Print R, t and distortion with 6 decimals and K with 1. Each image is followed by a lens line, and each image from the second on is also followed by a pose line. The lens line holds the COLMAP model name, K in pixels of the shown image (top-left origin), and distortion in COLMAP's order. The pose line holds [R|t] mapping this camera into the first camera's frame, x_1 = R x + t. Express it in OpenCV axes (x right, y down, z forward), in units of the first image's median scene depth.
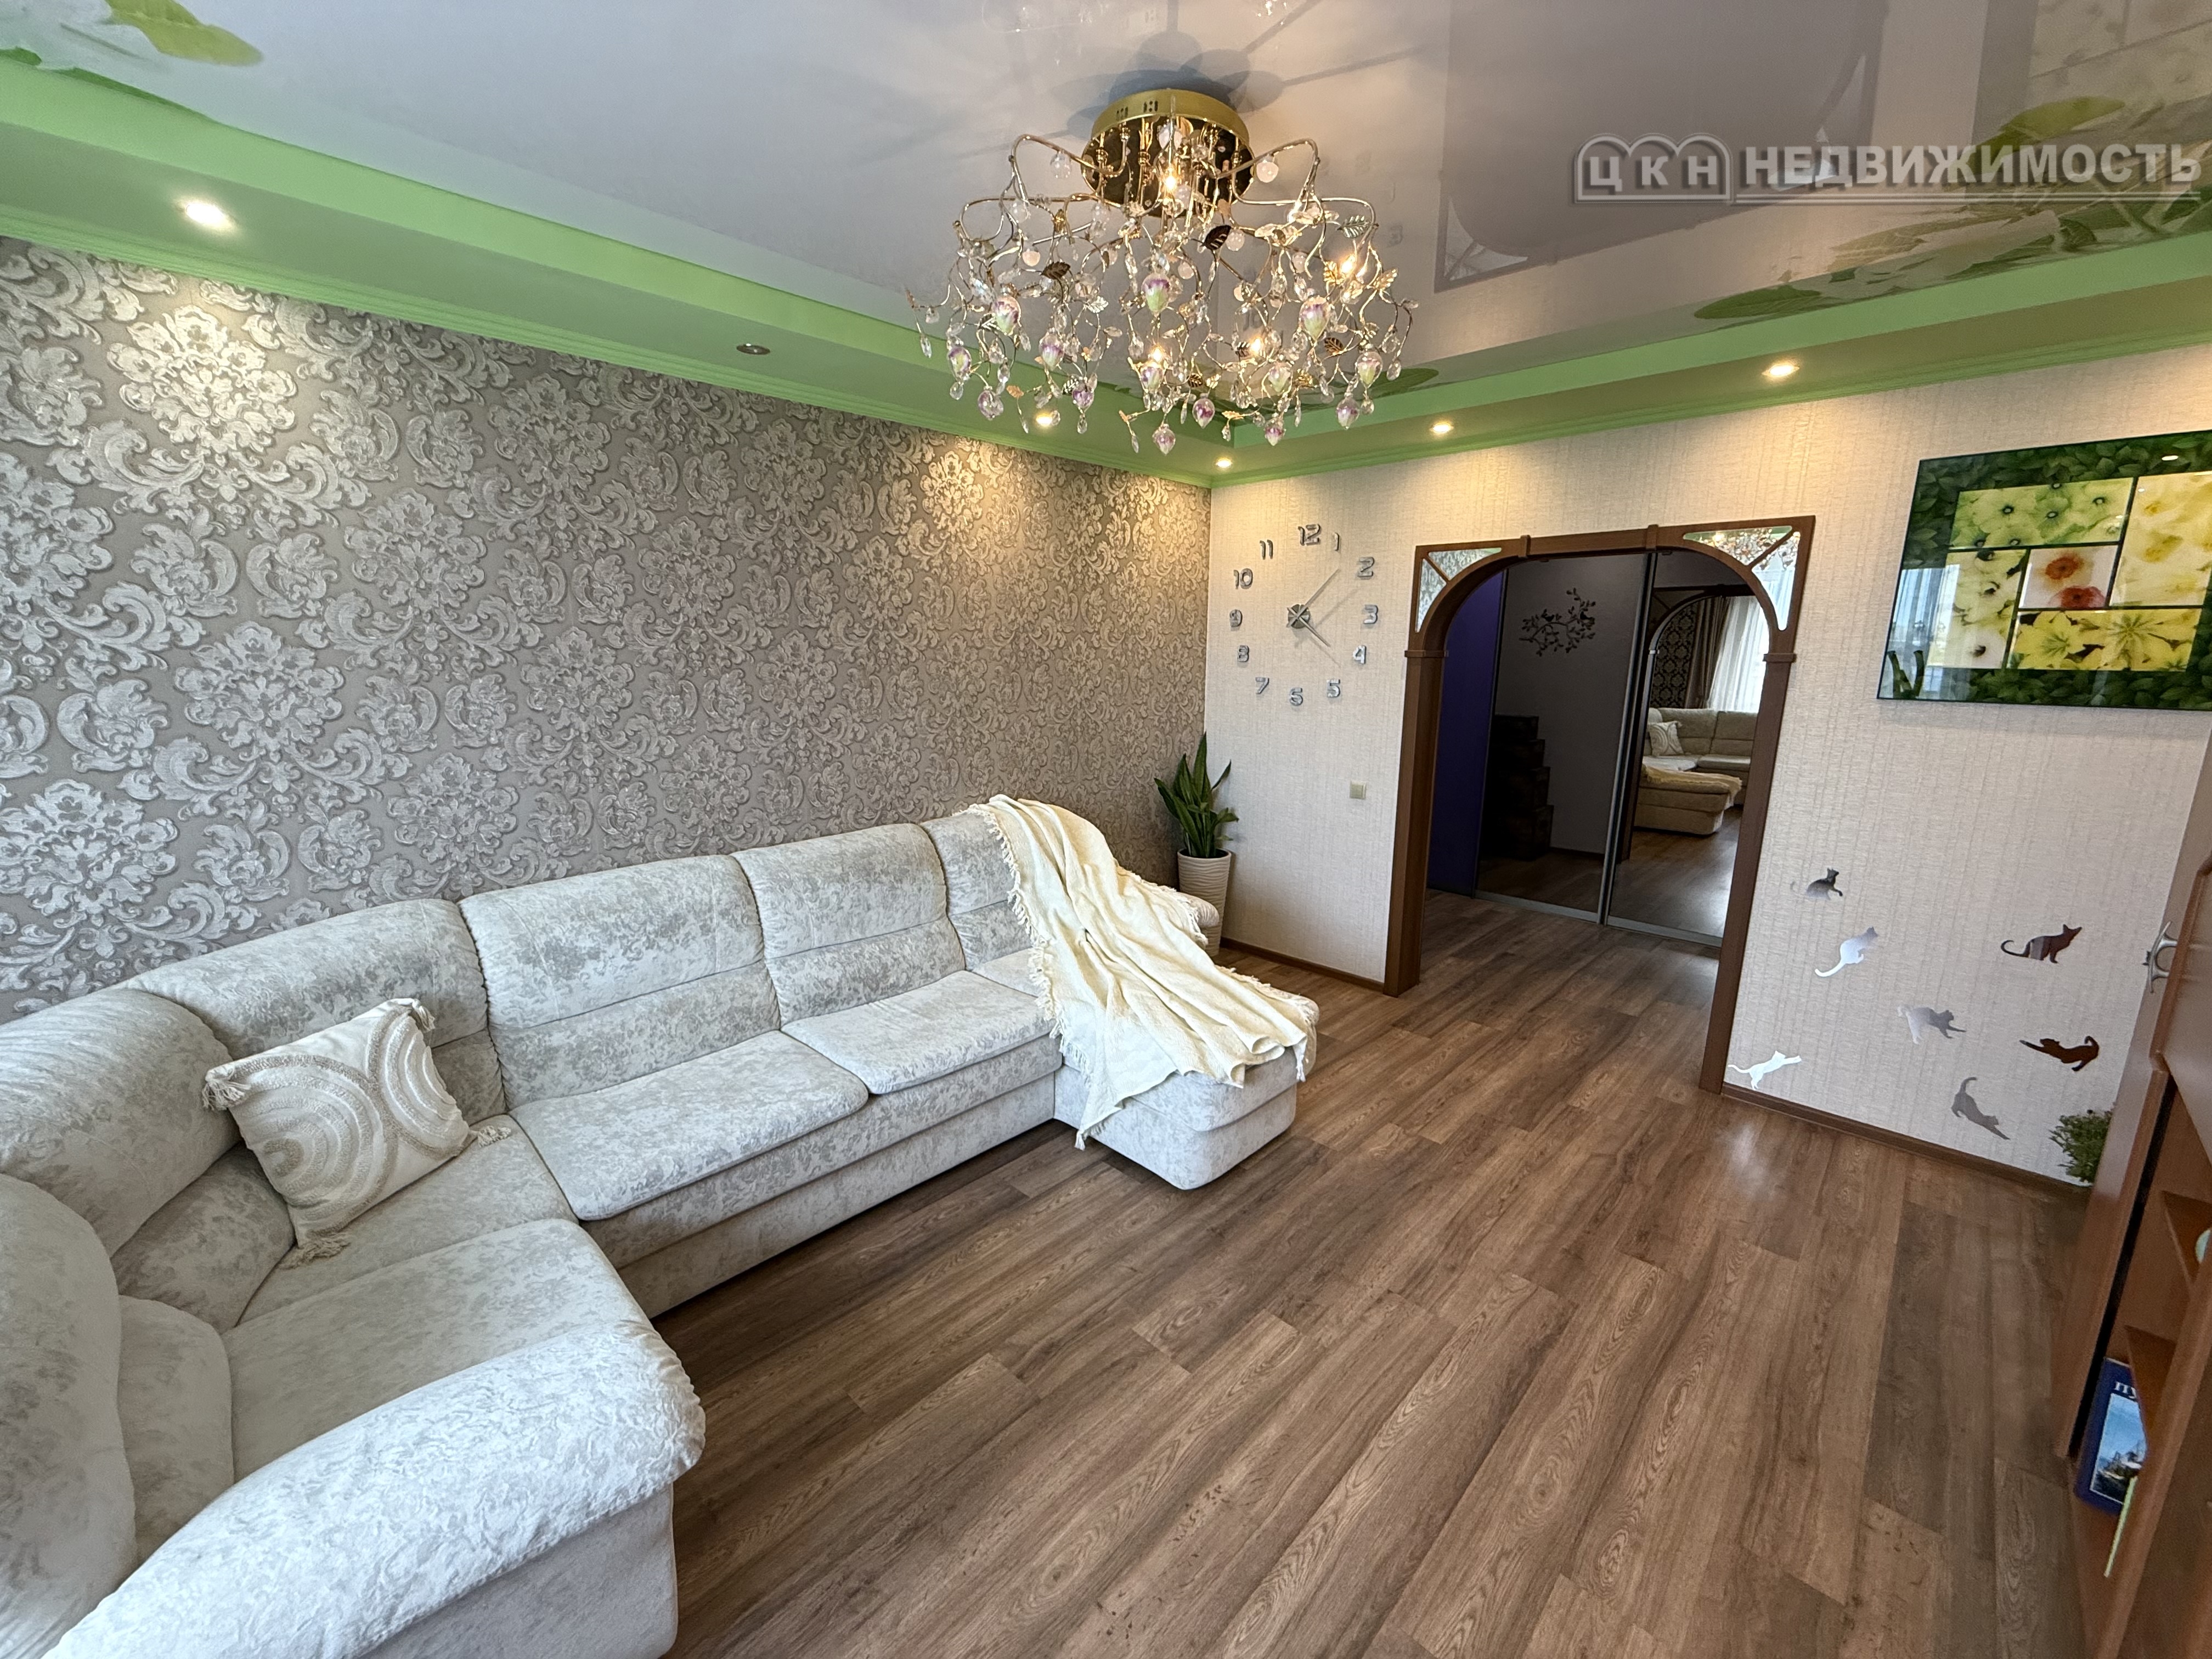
lens RADIAL K [[878.2, 0, 1104.0], [0, 878.2, 866.1], [0, 0, 1]] dist [-0.024465, -0.000011]
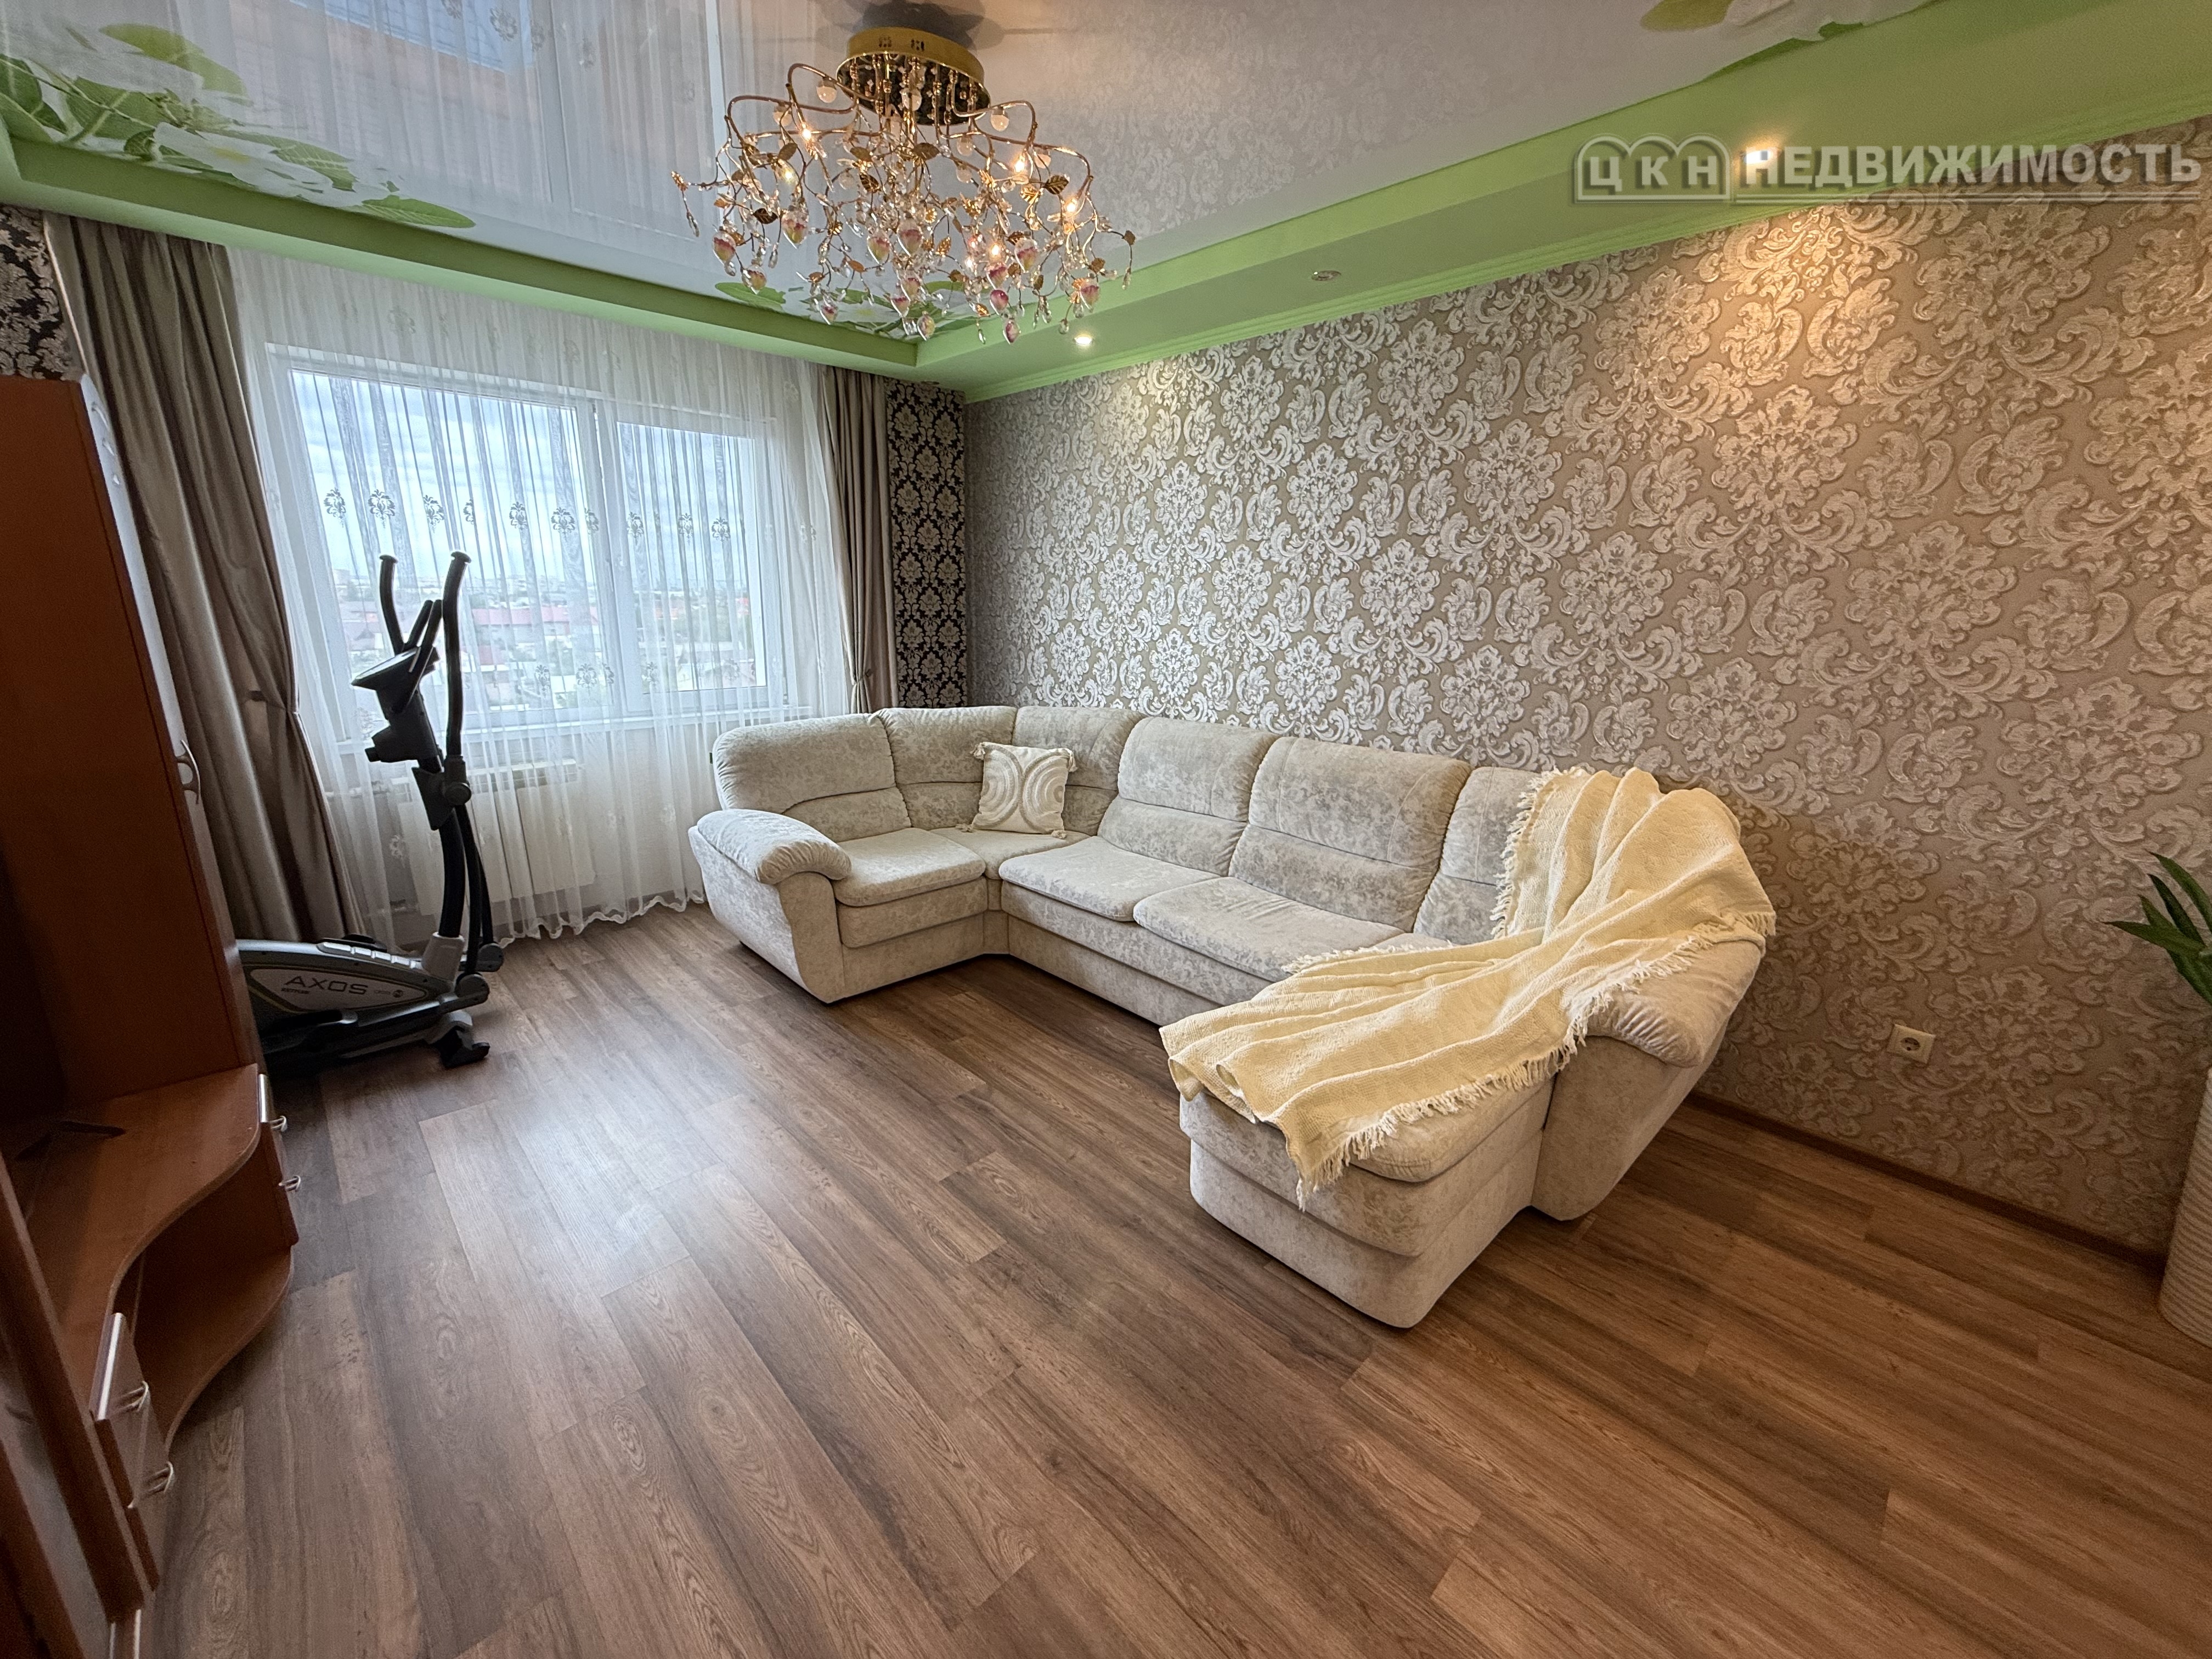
lens RADIAL K [[880.7, 0, 1095.8], [0, 880.7, 828.7], [0, 0, 1]] dist [0.001852, 0.000015]
pose [[-0.049781, 0.279234, -0.958932, 0.616332], [-0.220340, 0.933396, 0.283237, -0.141146], [0.974152, 0.225390, 0.015061, 0.603137]]
